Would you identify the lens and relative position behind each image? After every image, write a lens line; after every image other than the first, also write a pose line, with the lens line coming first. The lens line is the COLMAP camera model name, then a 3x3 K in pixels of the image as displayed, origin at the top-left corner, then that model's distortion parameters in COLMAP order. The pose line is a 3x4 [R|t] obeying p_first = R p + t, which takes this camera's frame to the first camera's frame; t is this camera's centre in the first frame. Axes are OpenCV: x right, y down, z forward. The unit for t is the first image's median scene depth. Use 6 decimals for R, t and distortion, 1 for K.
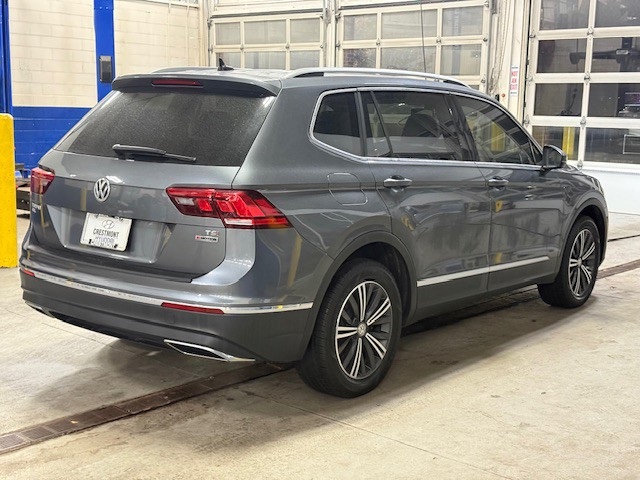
lens RADIAL K [[901.3, 0, 343.6], [0, 901.3, 239.7], [0, 0, 1]] dist [0.112310, 0.021208]
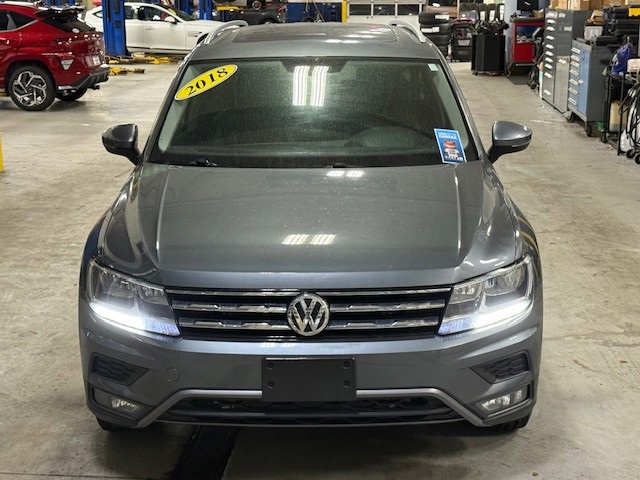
lens RADIAL K [[1033.1, 0, 320.0], [0, 1033.1, 240.0], [0, 0, 1]] dist [0.153410, 0.029207]
pose [[-0.809861, 0.117836, -0.574665, 0.739412], [-0.100813, 0.937087, 0.334224, -0.387931], [0.577894, 0.328608, -0.747031, 2.173042]]
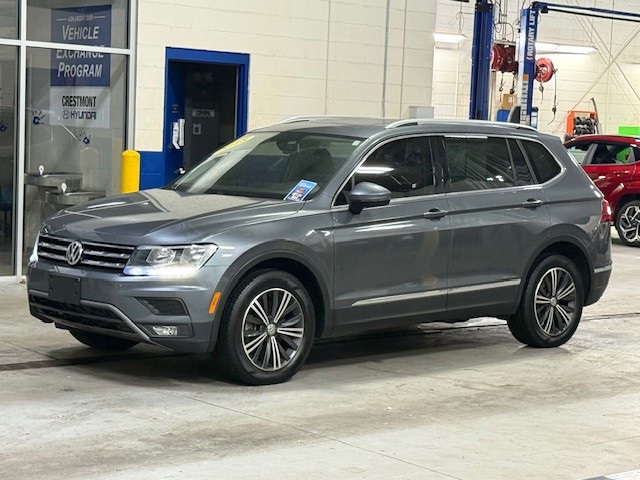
lens RADIAL K [[1353.4, 0, 320.0], [0, 1353.4, 240.0], [0, 0, 1]] dist [0.094315, 0.083945]
pose [[-0.982074, -0.080423, 0.170478, -0.259350], [-0.039818, 0.972517, 0.229403, -0.498802], [-0.184242, 0.218503, -0.958286, 3.175037]]
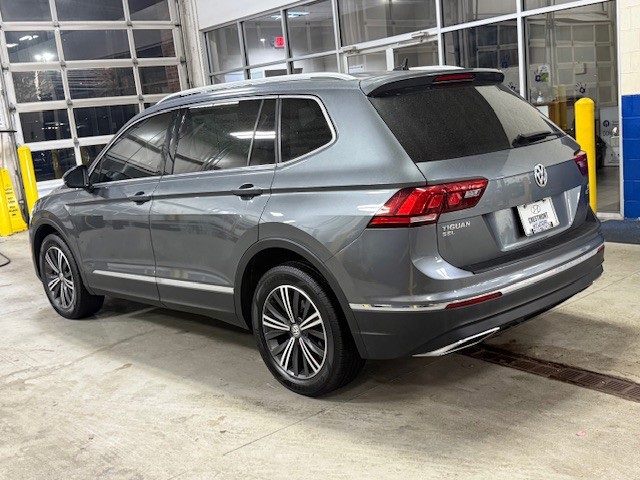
lens RADIAL K [[707.0, 0, 320.0], [0, 707.0, 240.0], [0, 0, 1]] dist [0.050143, -0.034025]
pose [[0.165189, -0.224770, 0.960308, -0.959194], [0.248797, 0.951691, 0.179956, -0.168573], [-0.954365, 0.209194, 0.213131, 0.943958]]
